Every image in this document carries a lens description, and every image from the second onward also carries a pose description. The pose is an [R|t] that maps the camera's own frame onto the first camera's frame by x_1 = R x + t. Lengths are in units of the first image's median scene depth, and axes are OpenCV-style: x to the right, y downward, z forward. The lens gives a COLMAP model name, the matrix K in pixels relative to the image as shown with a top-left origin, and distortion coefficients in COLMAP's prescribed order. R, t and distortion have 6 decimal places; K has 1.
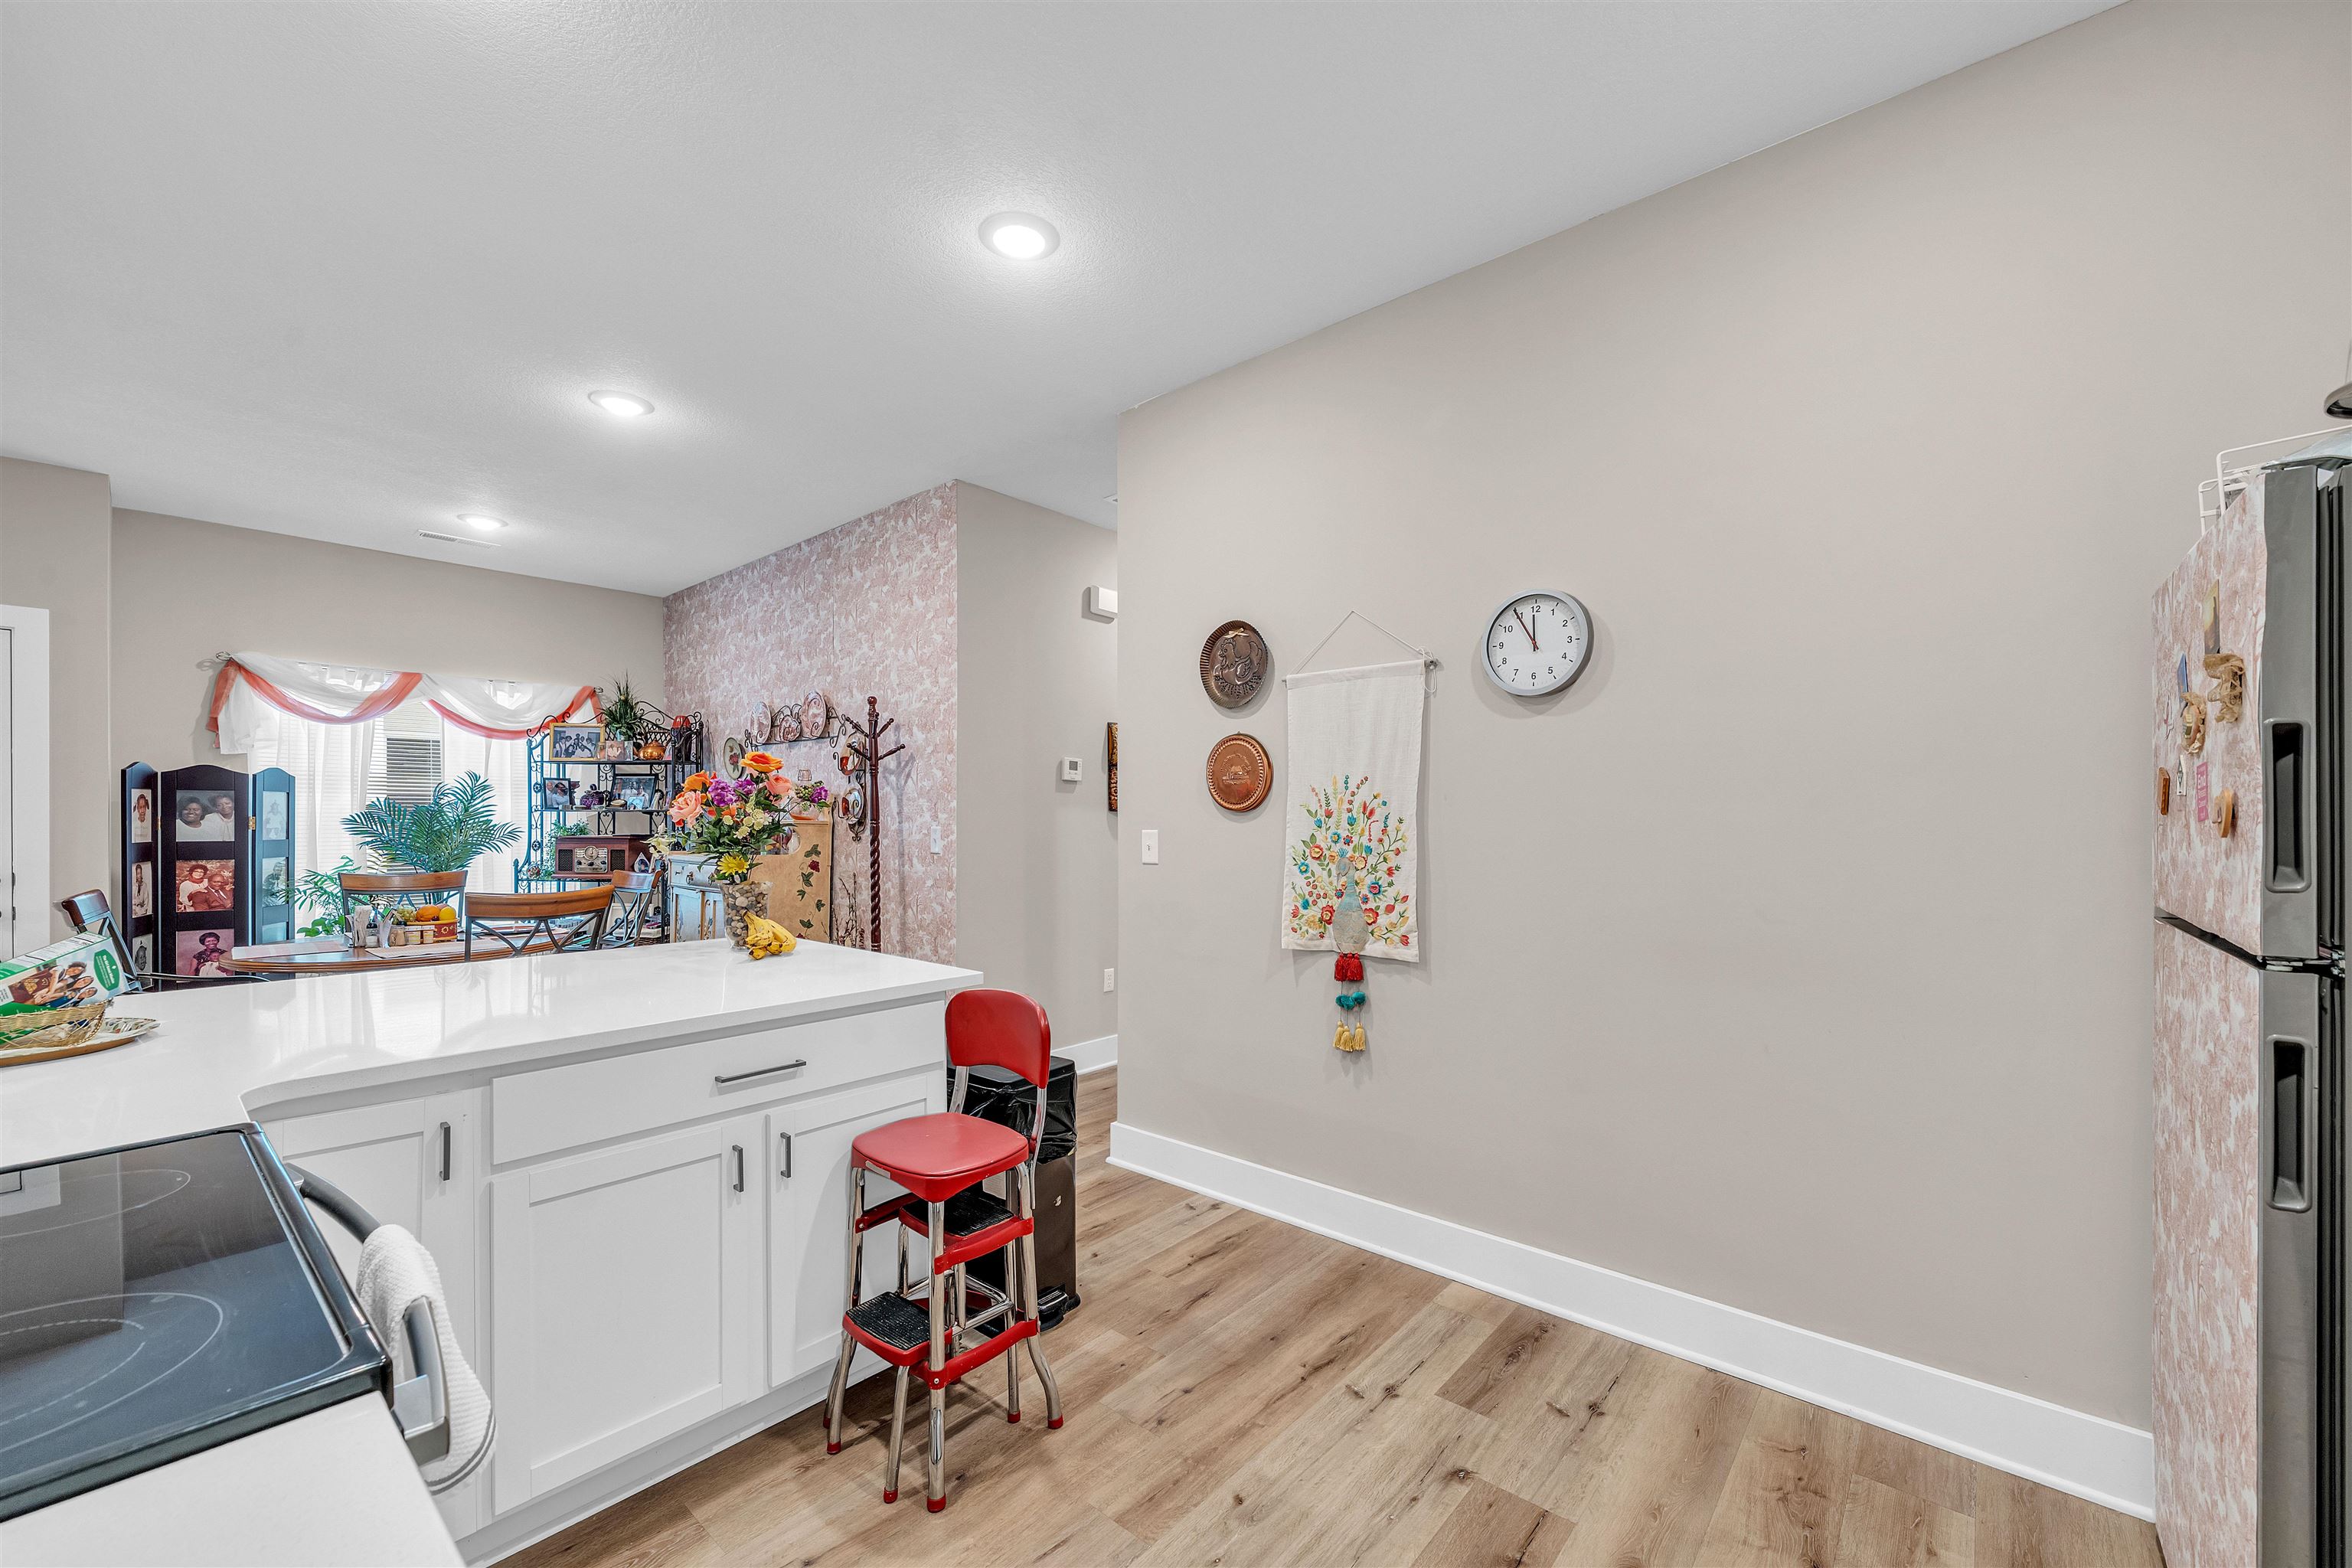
lens RADIAL K [[931.0, 0, 1174.9], [0, 931.0, 820.3], [0, 0, 1]] dist [-0.002582, -0.000327]
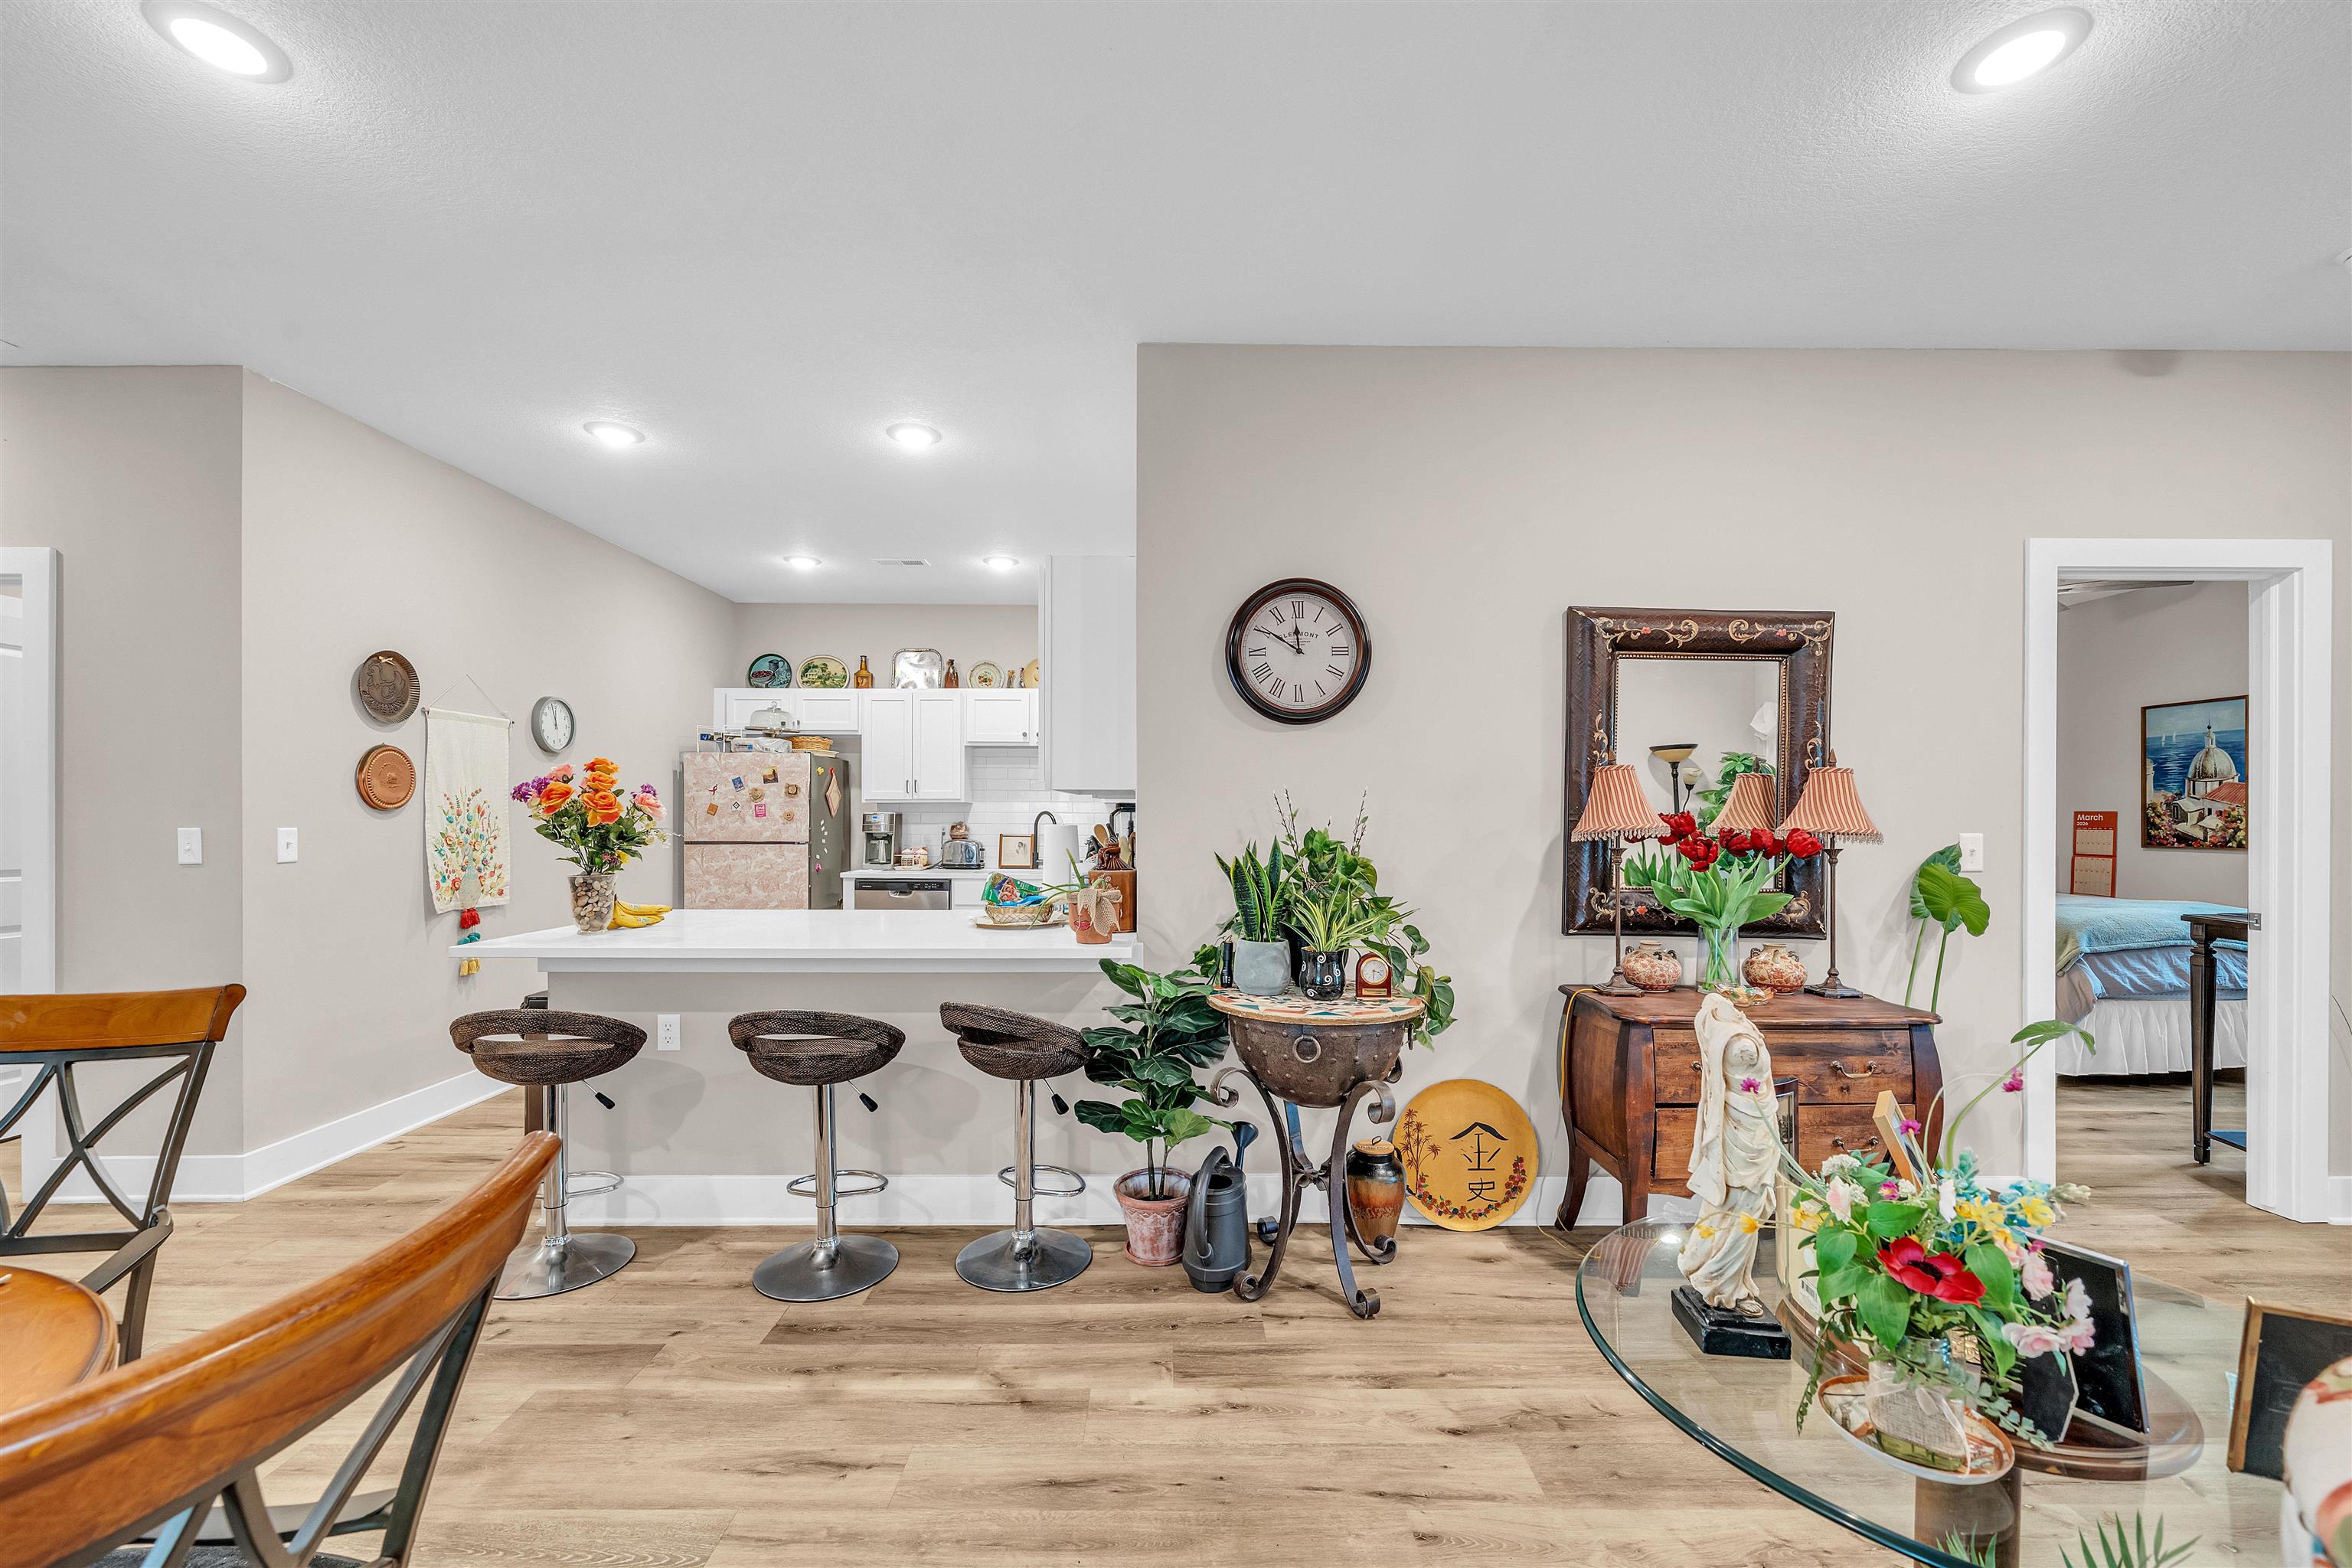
lens RADIAL K [[942.2, 0, 1178.4], [0, 942.2, 818.4], [0, 0, 1]] dist [-0.001072, 0.000001]
pose [[-0.663843, -0.001807, 0.747869, -1.035826], [0.000472, 0.999996, 0.002835, -0.001383], [-0.747872, 0.002235, -0.663840, 0.716148]]
